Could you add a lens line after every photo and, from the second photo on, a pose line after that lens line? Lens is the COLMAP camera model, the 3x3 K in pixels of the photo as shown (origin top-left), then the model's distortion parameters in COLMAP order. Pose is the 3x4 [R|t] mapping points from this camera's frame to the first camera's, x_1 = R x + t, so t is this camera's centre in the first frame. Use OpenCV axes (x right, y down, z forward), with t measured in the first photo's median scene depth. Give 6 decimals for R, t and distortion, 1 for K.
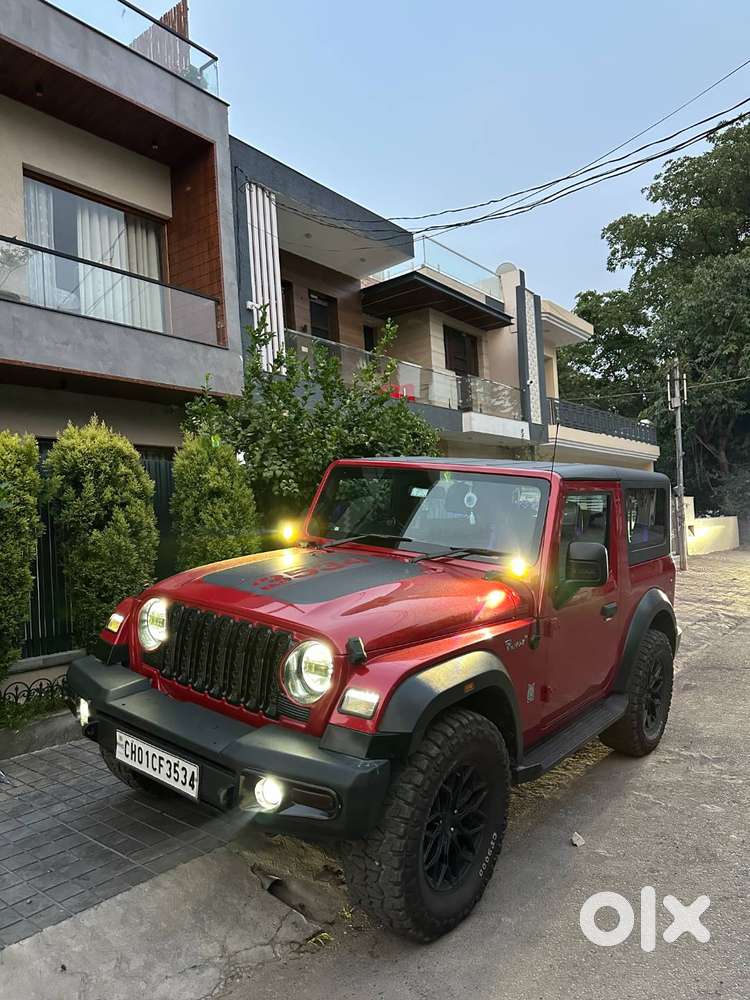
lens RADIAL K [[716.3, 0, 367.3], [0, 716.3, 501.6], [0, 0, 1]] dist [-0.003987, -0.014723]
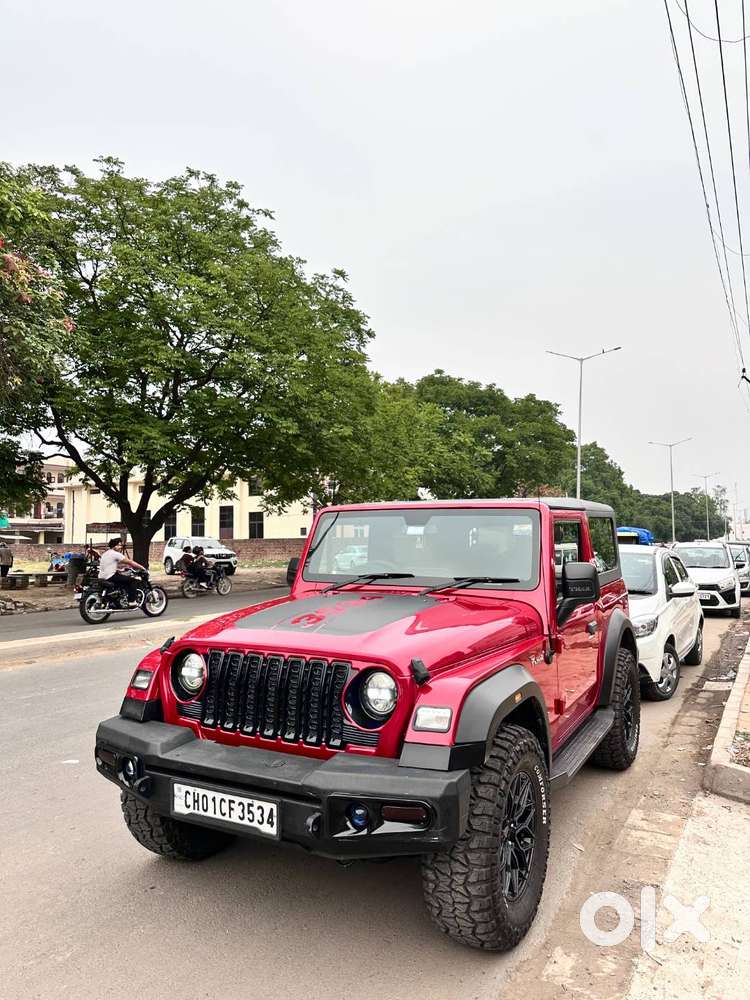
lens RADIAL K [[716.3, 0, 375.8], [0, 716.3, 502.4], [0, 0, 1]] dist [-0.003987, -0.014723]
pose [[0.985386, -0.062092, 0.158618, -0.108379], [0.075812, 0.993748, -0.081963, 0.020042], [-0.152537, 0.092790, 0.983932, -0.024961]]
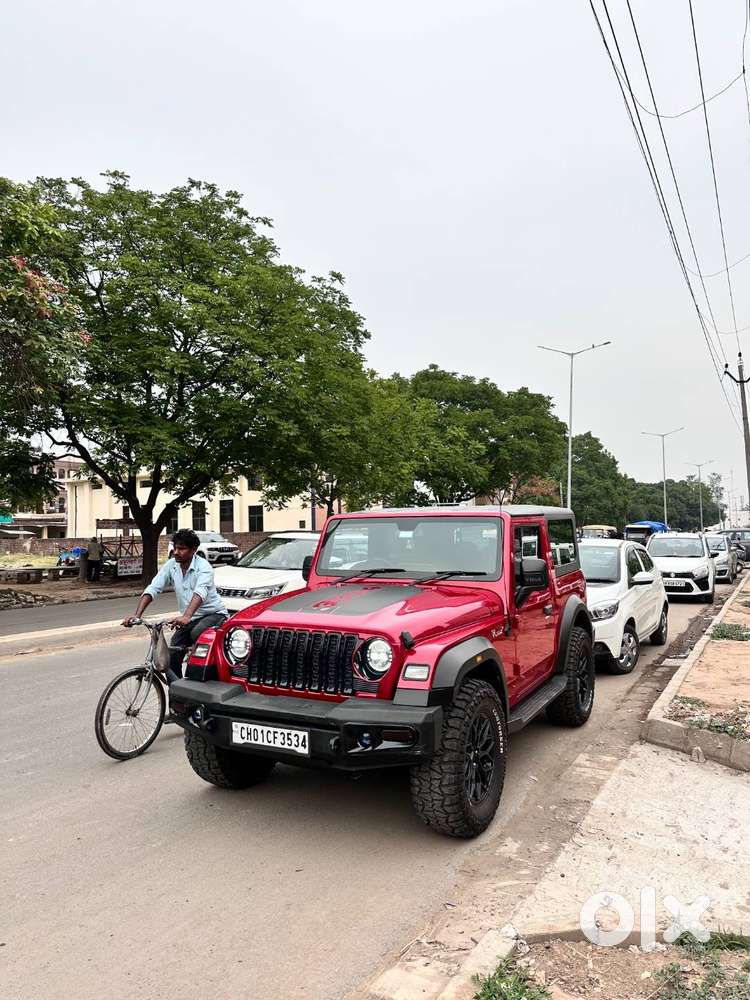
lens RADIAL K [[716.3, 0, 373.9], [0, 716.3, 508.4], [0, 0, 1]] dist [-0.003987, -0.014723]
pose [[0.984416, -0.075205, 0.158965, -0.140479], [0.085711, 0.994494, -0.060293, 0.010094], [-0.153556, 0.072979, 0.985441, -0.222312]]
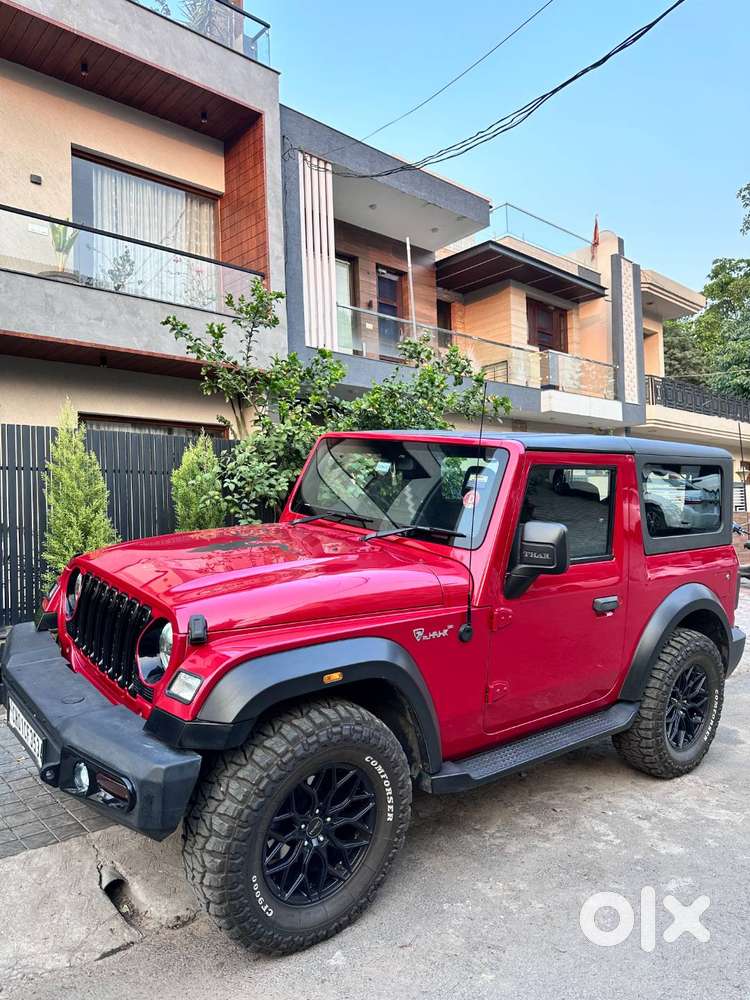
lens RADIAL K [[716.3, 0, 361.0], [0, 716.3, 507.2], [0, 0, 1]] dist [-0.003987, -0.014723]
pose [[0.986620, 0.020020, -0.161803, 0.154858], [-0.015140, 0.999394, 0.031335, 0.010444], [0.162332, -0.028466, 0.986326, 0.069414]]
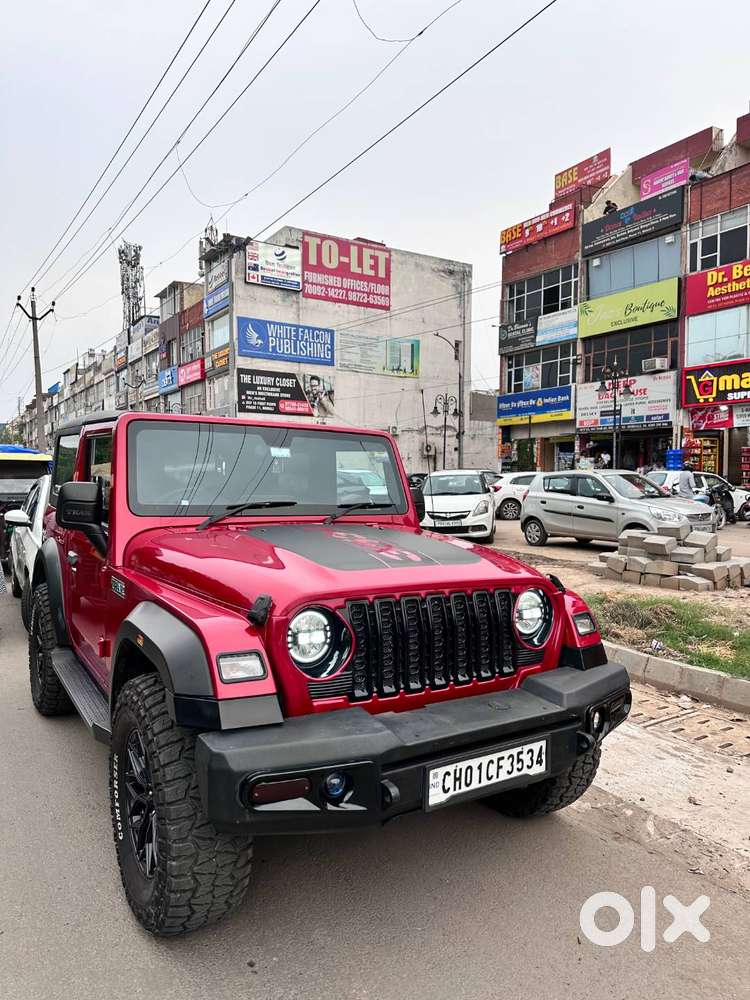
lens RADIAL K [[716.3, 0, 372.3], [0, 716.3, 495.7], [0, 0, 1]] dist [-0.003987, -0.014723]
pose [[0.354474, -0.088436, 0.930874, -0.548194], [0.047565, 0.995934, 0.076504, -0.016264], [-0.933855, 0.017158, 0.357239, 0.404837]]
